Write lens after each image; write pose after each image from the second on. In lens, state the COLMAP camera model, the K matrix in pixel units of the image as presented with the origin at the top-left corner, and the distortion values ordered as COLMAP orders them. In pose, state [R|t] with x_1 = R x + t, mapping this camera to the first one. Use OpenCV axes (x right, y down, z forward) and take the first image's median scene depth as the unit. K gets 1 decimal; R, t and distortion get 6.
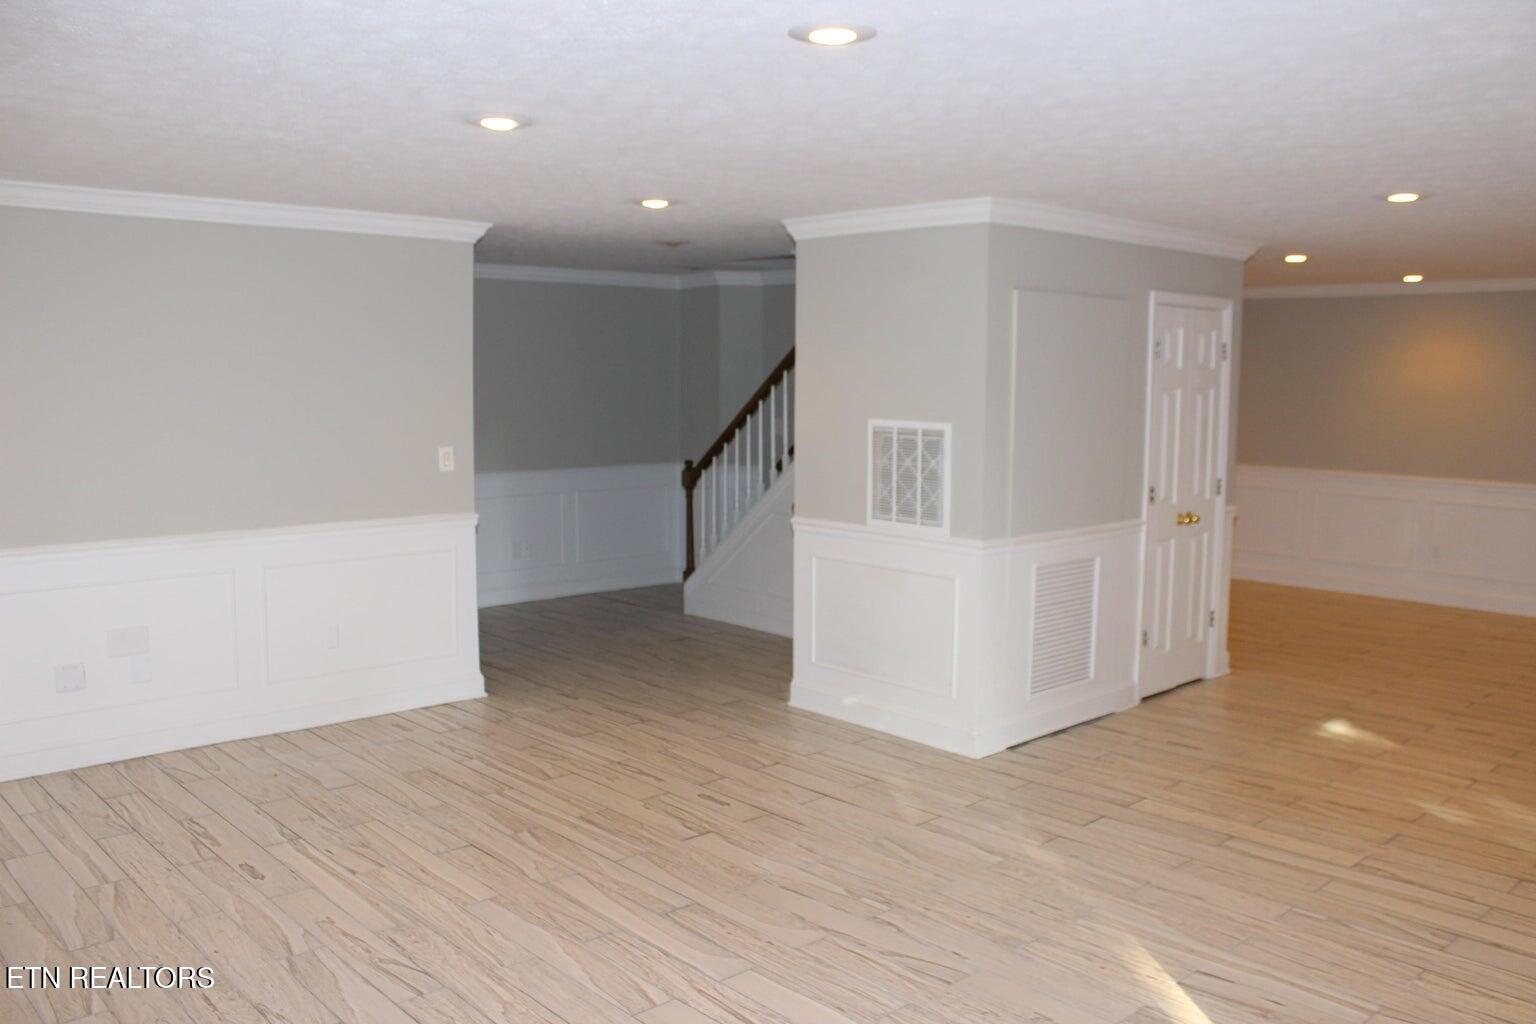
lens RADIAL K [[1265.0, 0, 769.3], [0, 1265.0, 512.9], [0, 0, 1]] dist [-0.058782, -0.001996]
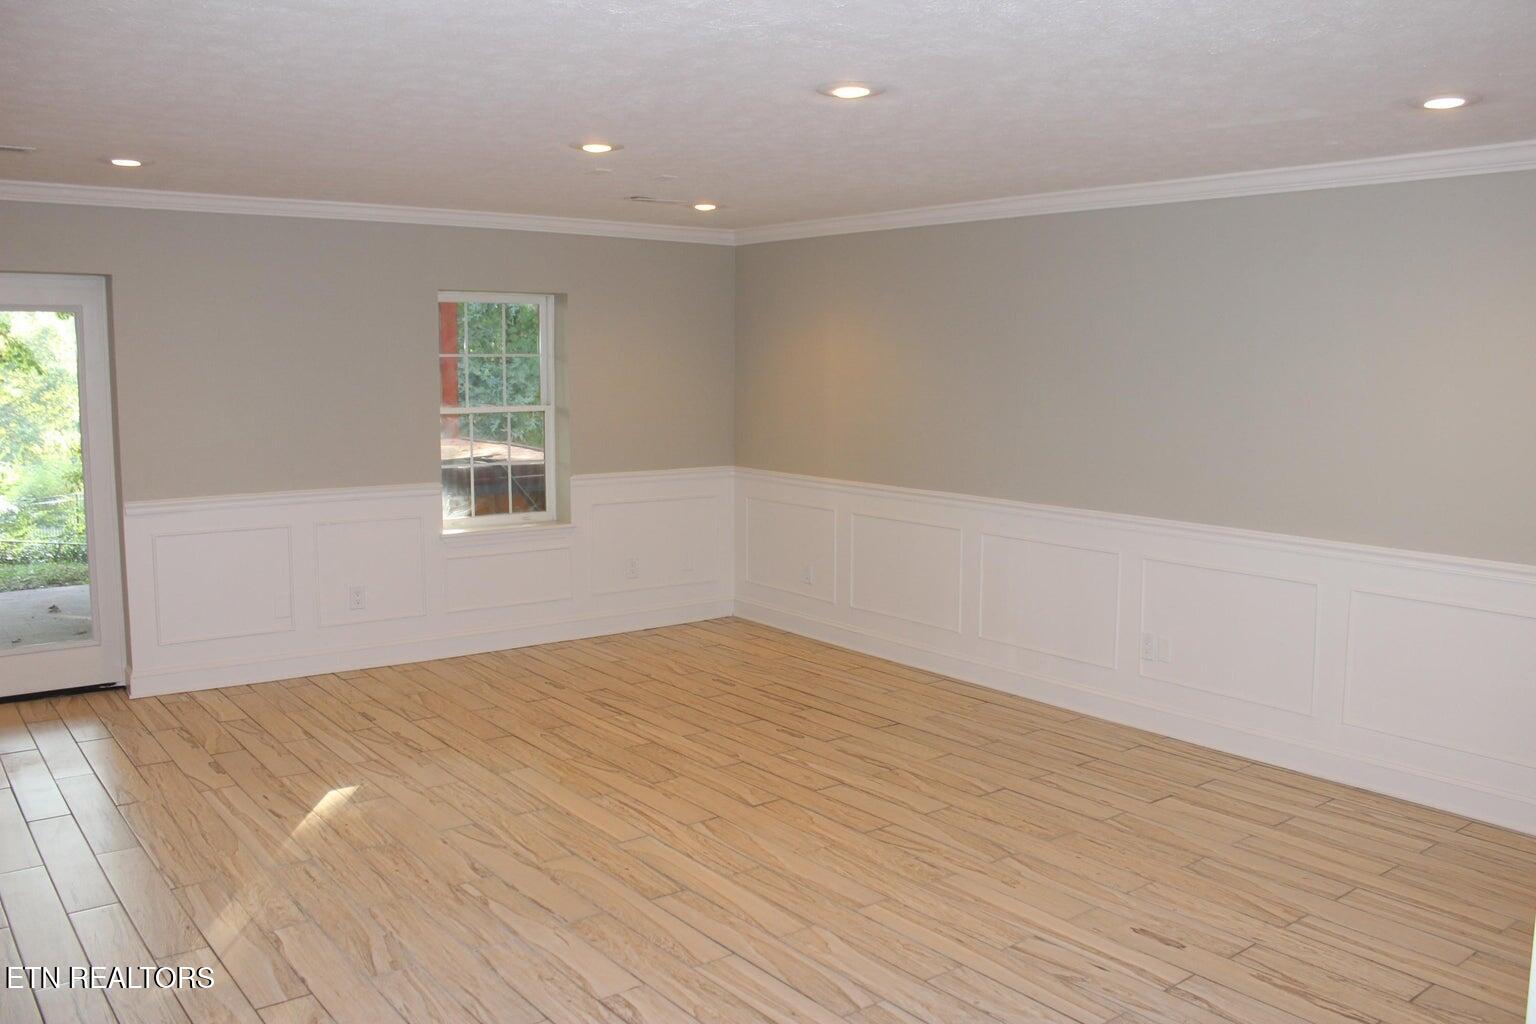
lens RADIAL K [[1265.0, 0, 767.2], [0, 1265.0, 510.6], [0, 0, 1]] dist [-0.058782, -0.001996]
pose [[-0.996529, -0.016365, 0.081622, -0.225389], [0.002757, 0.973461, 0.228838, -0.204998], [-0.083201, 0.228269, -0.970037, 1.886415]]
